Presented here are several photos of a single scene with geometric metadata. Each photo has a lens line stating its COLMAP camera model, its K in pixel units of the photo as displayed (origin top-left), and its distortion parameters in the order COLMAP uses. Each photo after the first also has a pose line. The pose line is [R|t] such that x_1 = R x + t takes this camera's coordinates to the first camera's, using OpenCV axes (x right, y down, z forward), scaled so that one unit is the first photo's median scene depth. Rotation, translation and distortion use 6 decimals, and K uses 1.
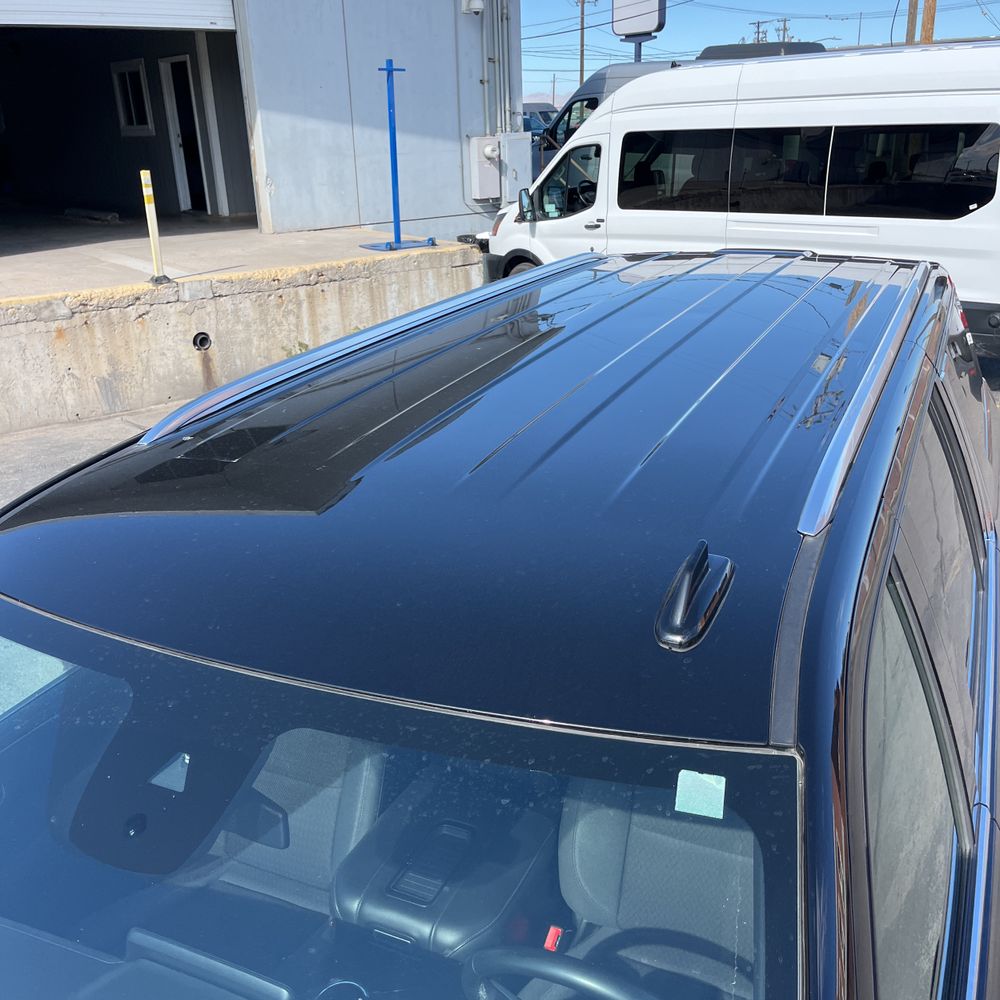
lens RADIAL K [[1015.7, 0, 500.0], [0, 1015.7, 500.0], [0, 0, 1]] dist [0.052711, -0.031089]
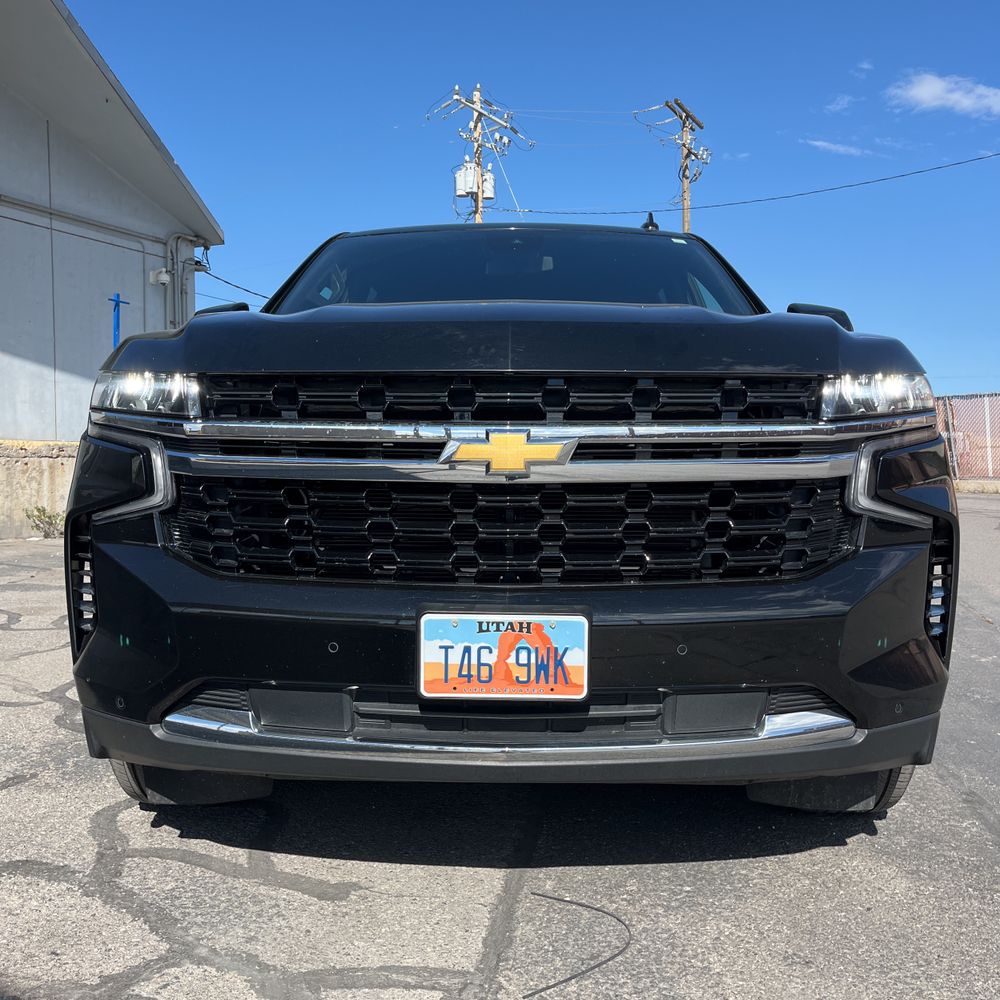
lens RADIAL K [[1005.7, 0, 495.0], [0, 1005.7, 517.5], [0, 0, 1]] dist [0.072238, -0.007288]
pose [[0.919954, 0.010143, 0.391895, -0.156976], [0.106518, 0.955589, -0.274778, 0.194095], [-0.377278, 0.294527, 0.878018, -0.147269]]
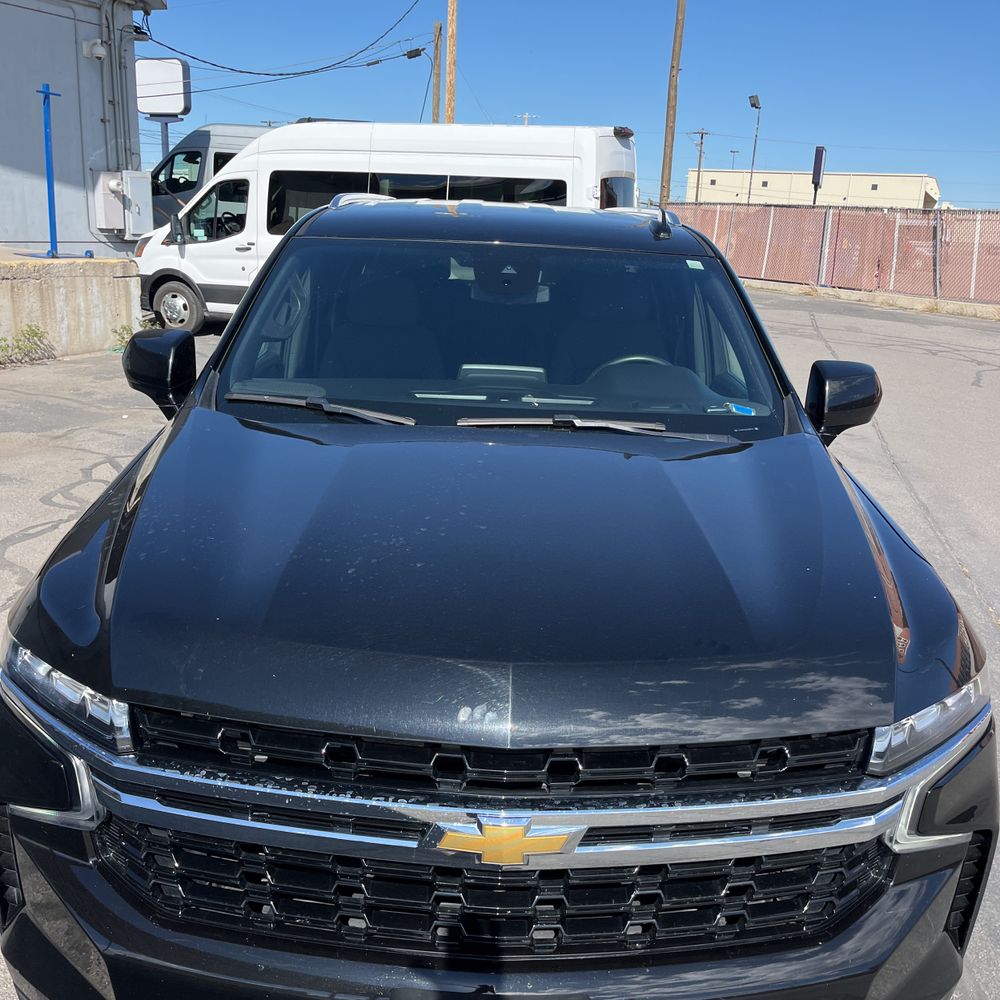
lens RADIAL K [[1015.7, 0, 500.0], [0, 1015.7, 500.0], [0, 0, 1]] dist [0.052711, -0.031089]
pose [[0.903569, -0.044052, 0.426171, -0.149103], [0.077789, 0.995035, -0.062075, 0.106405], [-0.421321, 0.089240, 0.902510, -0.137707]]
